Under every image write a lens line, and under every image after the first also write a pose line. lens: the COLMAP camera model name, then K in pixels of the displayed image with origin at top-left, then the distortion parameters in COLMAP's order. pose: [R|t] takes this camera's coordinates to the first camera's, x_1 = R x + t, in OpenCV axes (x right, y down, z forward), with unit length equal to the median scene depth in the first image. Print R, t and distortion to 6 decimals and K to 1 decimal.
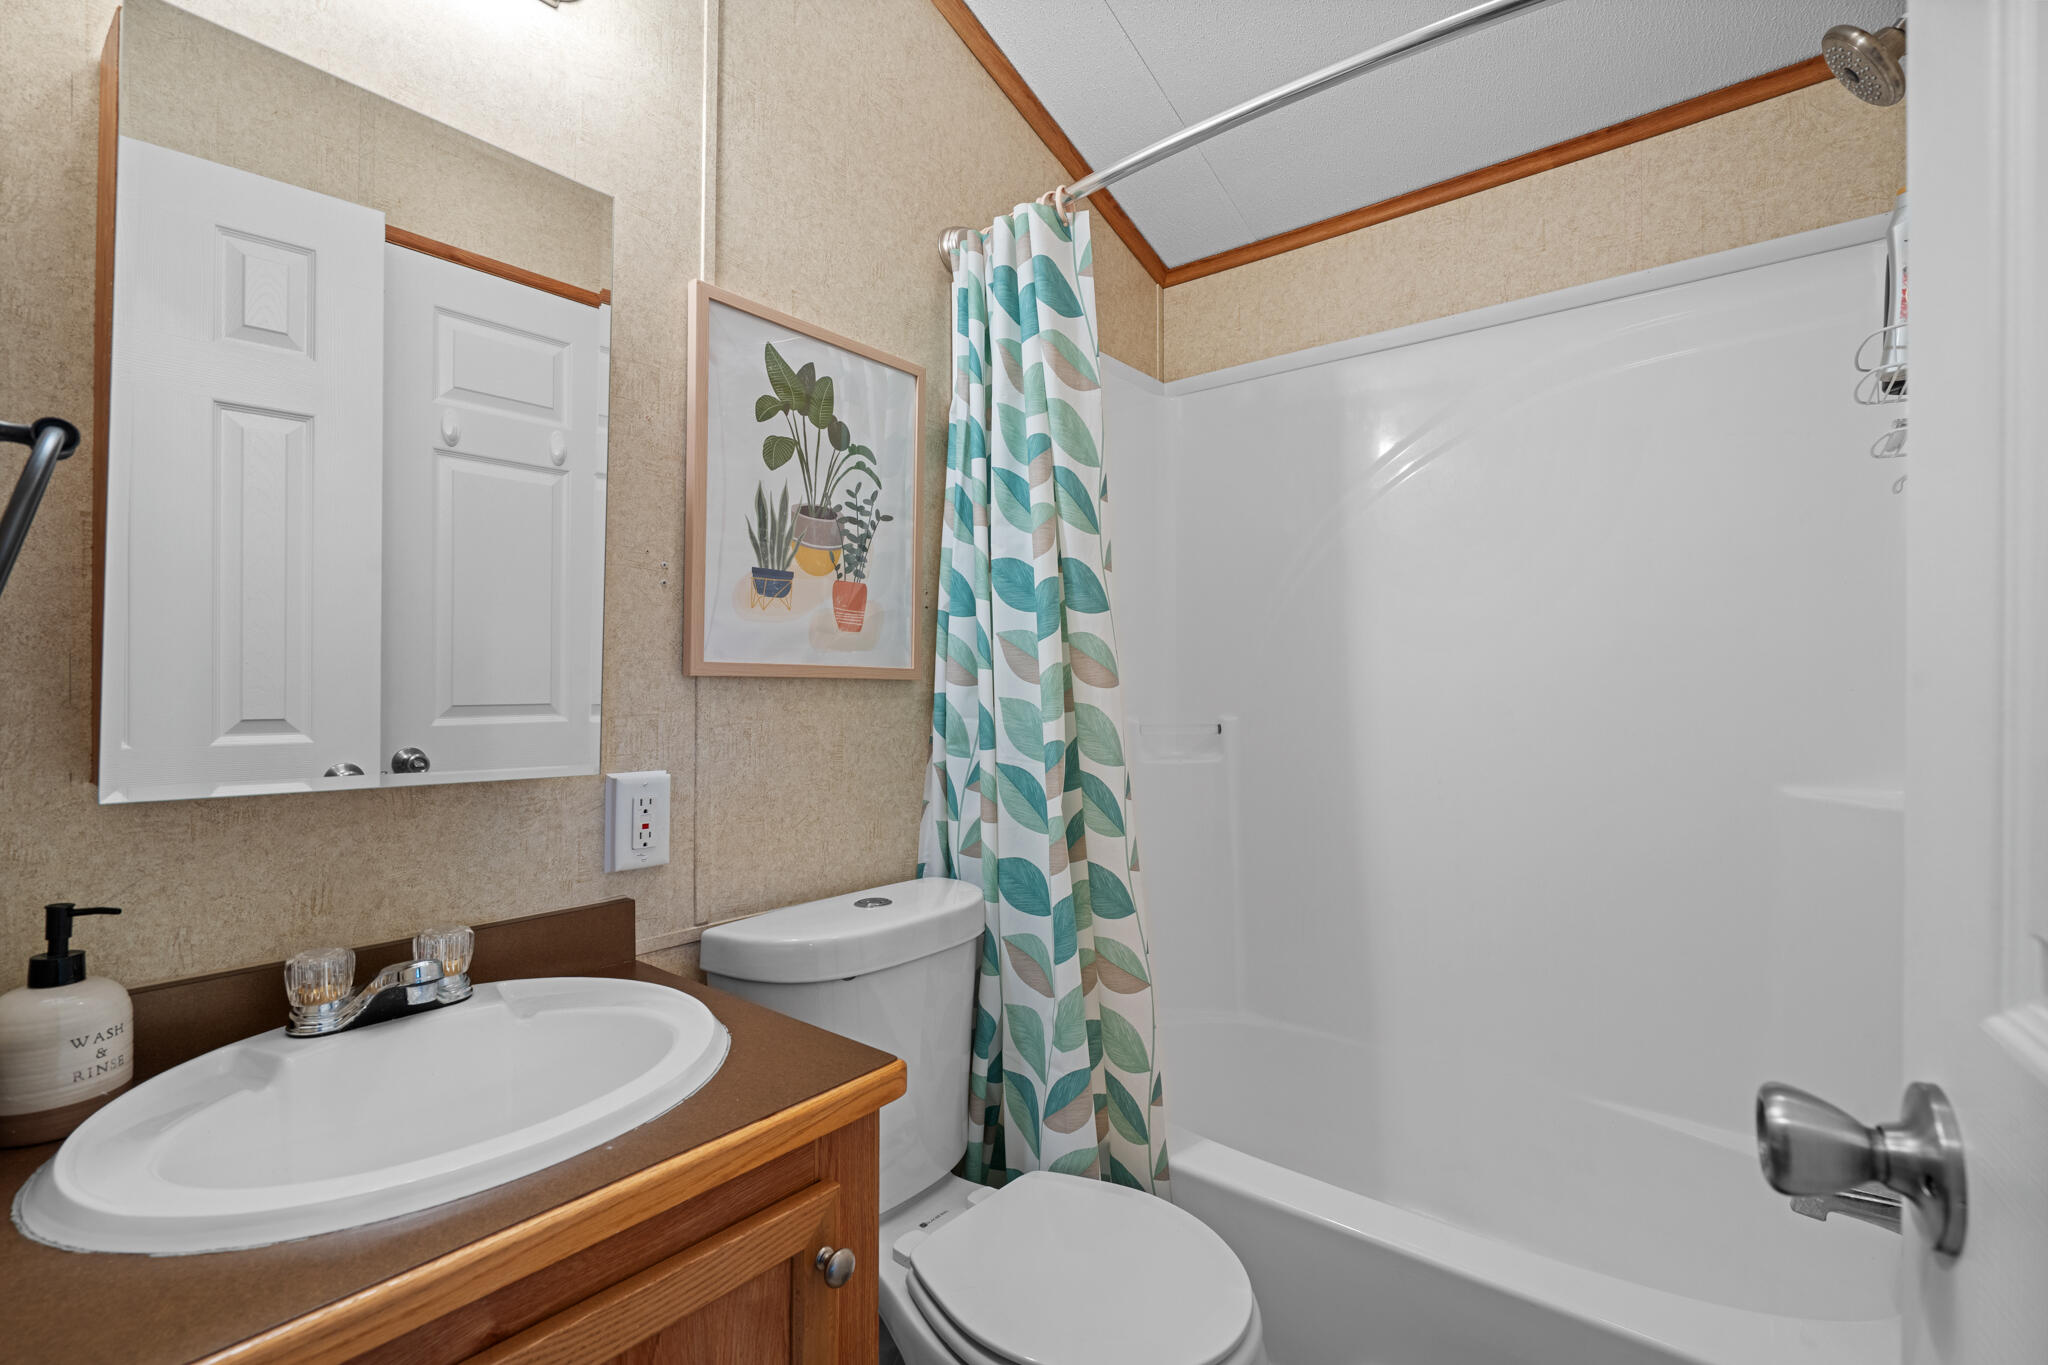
lens RADIAL K [[908.0, 0, 1024.0], [0, 908.0, 682.5], [0, 0, 1]] dist [-0.001319, -0.000133]
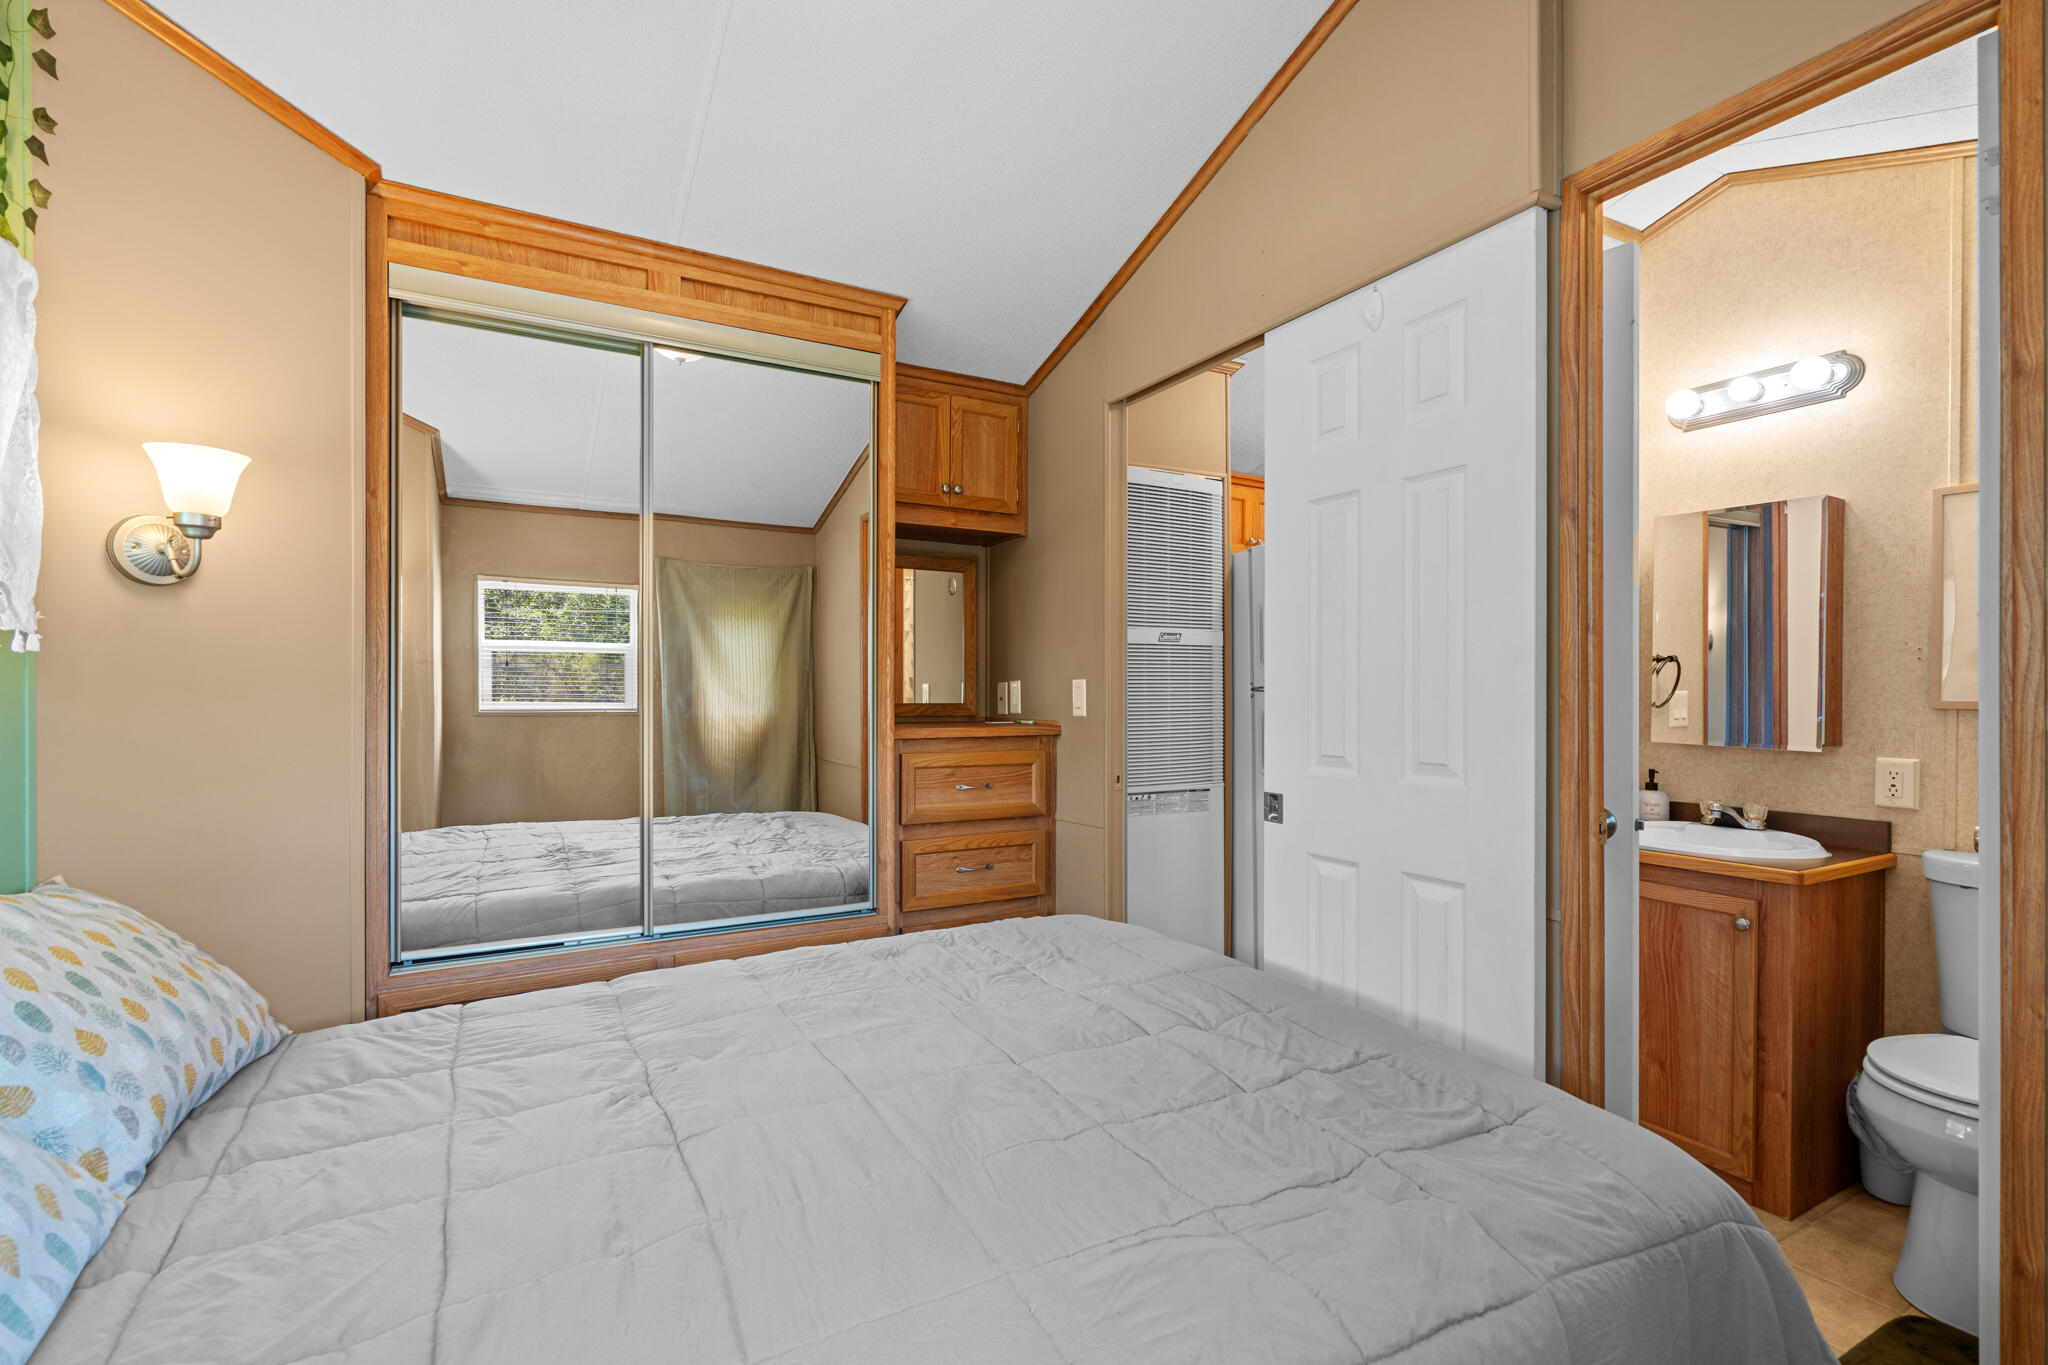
lens RADIAL K [[923.9, 0, 1020.1], [0, 923.9, 696.0], [0, 0, 1]] dist [-0.001026, -0.000169]
pose [[-0.361014, -0.001458, -0.932559, 2.142817], [0.000217, 0.999999, -0.001647, -0.031610], [0.932561, -0.000797, -0.361013, -0.033036]]
